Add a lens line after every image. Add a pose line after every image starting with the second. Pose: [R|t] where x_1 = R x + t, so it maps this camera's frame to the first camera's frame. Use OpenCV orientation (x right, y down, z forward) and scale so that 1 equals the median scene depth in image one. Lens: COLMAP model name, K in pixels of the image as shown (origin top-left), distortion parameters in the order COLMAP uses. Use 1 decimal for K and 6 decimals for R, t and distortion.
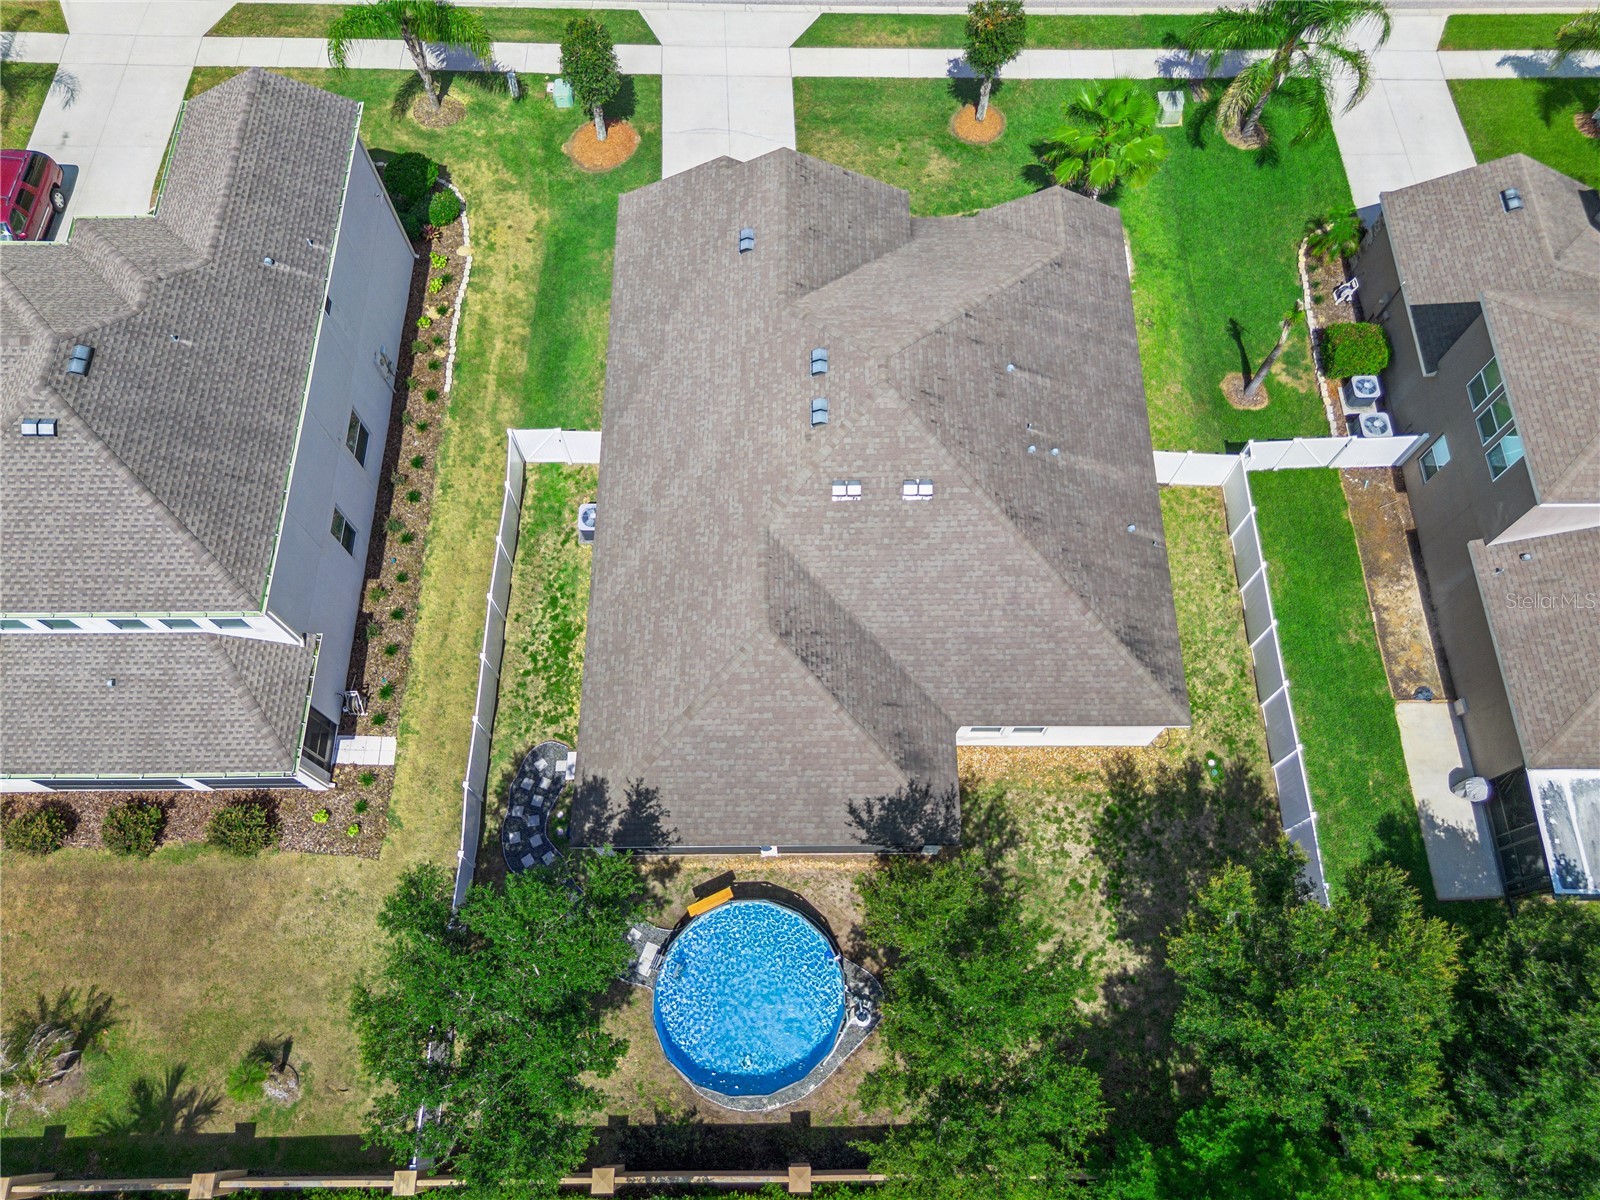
lens RADIAL K [[1124.8, 0, 801.0], [0, 1124.8, 586.3], [0, 0, 1]] dist [0.082480, -0.072741]
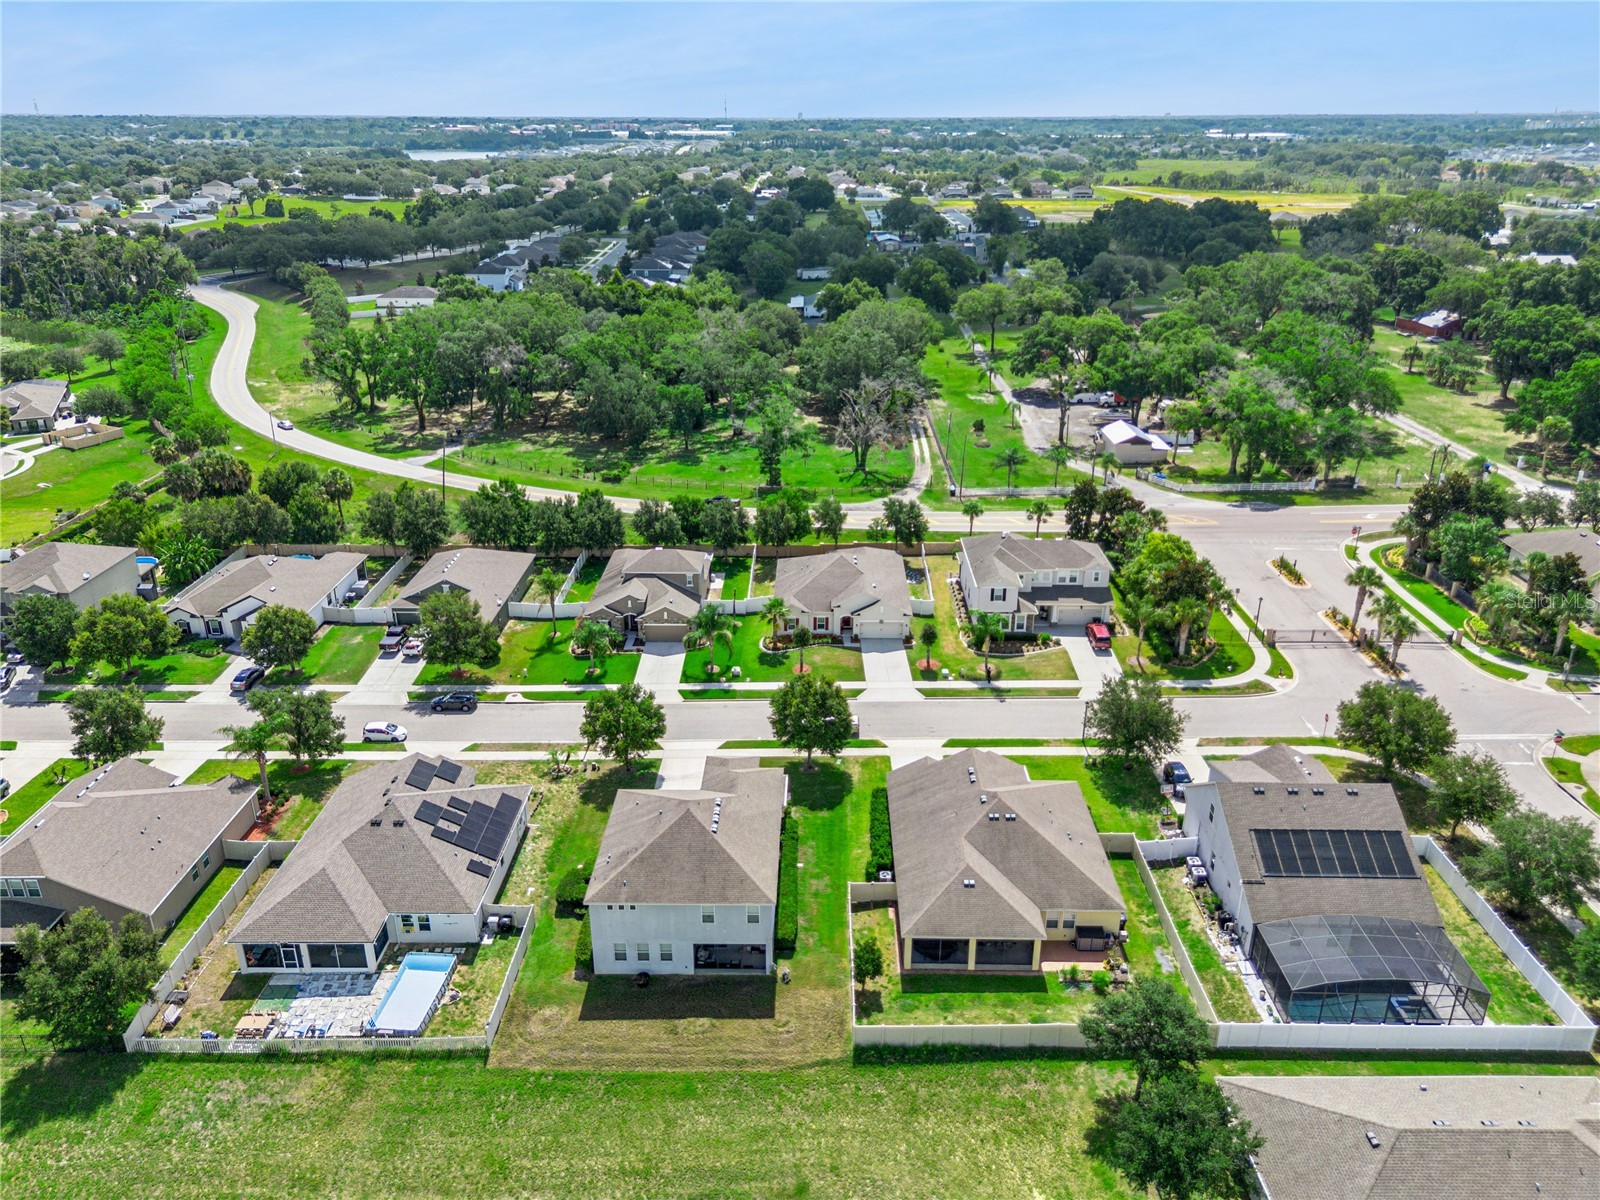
lens RADIAL K [[1133.8, 0, 800.0], [0, 1133.8, 600.0], [0, 0, 1]] dist [0.074663, -0.070602]
pose [[-0.999722, -0.003013, 0.023404, 0.115097], [0.023382, 0.007103, 0.999701, -4.171490], [-0.003178, 0.999970, -0.007031, 1.054247]]
